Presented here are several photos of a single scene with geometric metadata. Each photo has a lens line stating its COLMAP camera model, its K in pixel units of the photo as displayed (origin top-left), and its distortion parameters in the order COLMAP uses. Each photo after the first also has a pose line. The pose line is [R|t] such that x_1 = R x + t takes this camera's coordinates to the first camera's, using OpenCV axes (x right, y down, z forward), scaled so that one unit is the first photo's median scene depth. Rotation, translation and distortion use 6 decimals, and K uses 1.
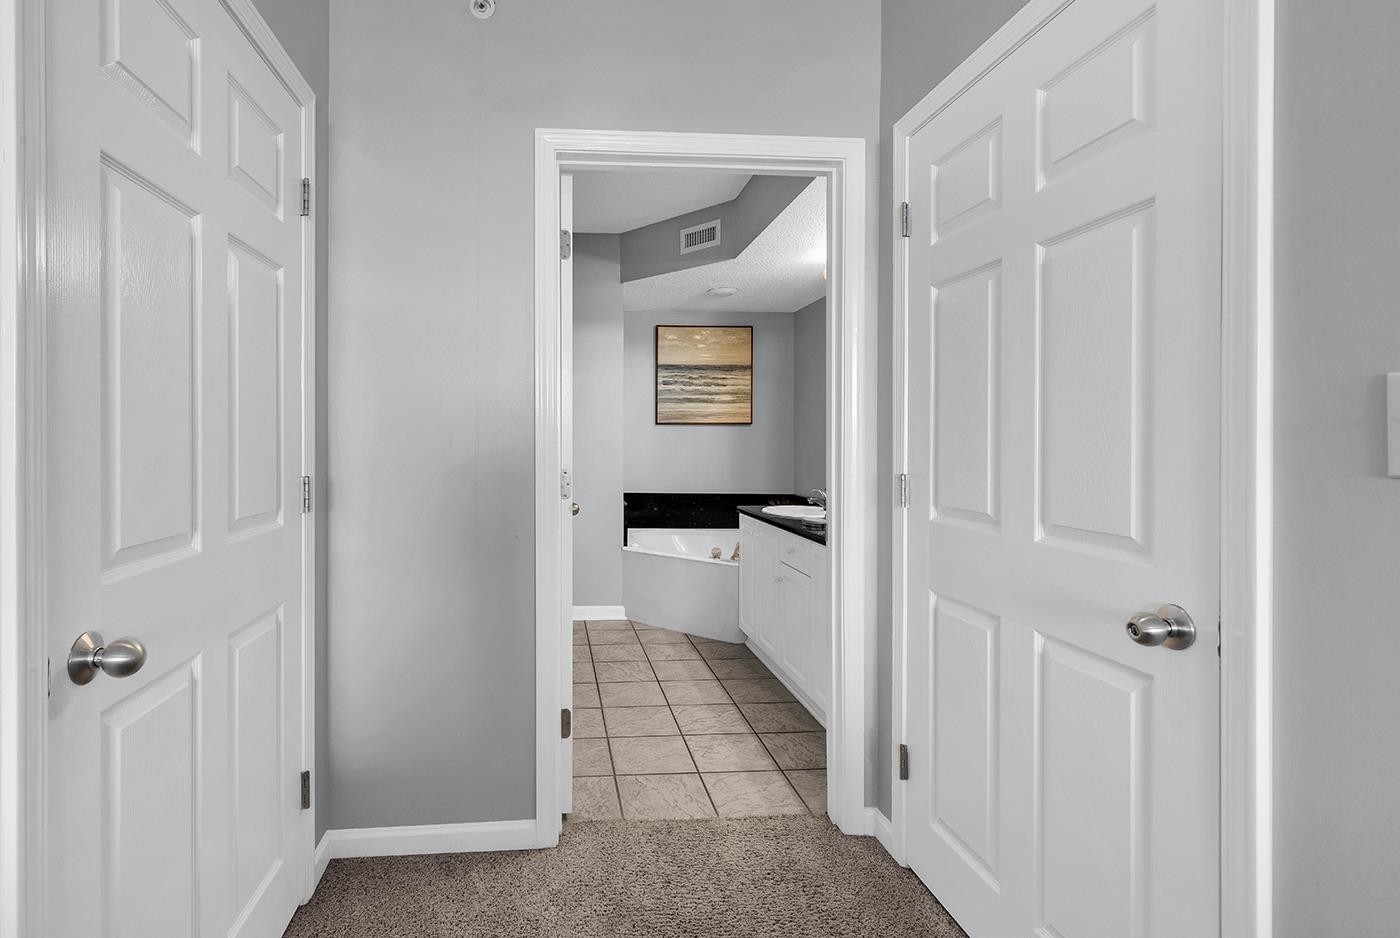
lens RADIAL K [[653.2, 0, 696.0], [0, 653.2, 457.1], [0, 0, 1]] dist [0.001689, -0.000651]
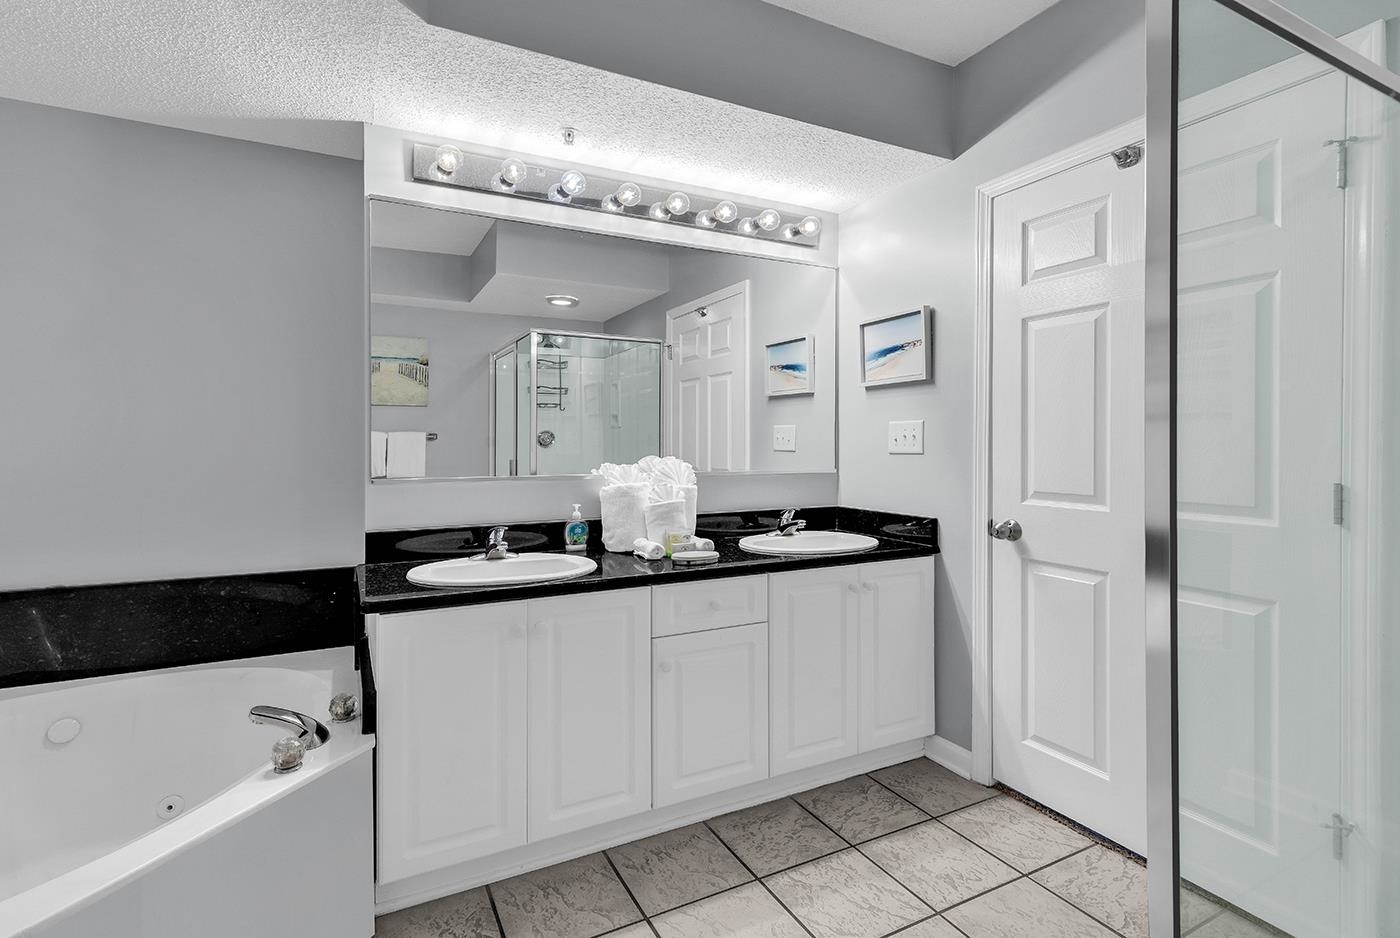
lens RADIAL K [[653.2, 0, 666.3], [0, 653.2, 432.5], [0, 0, 1]] dist [0.001689, -0.000651]
pose [[-0.230296, -0.002390, 0.973118, -0.516983], [0.012702, 0.999904, 0.005462, -0.020459], [-0.973038, 0.013619, -0.230244, 1.301325]]
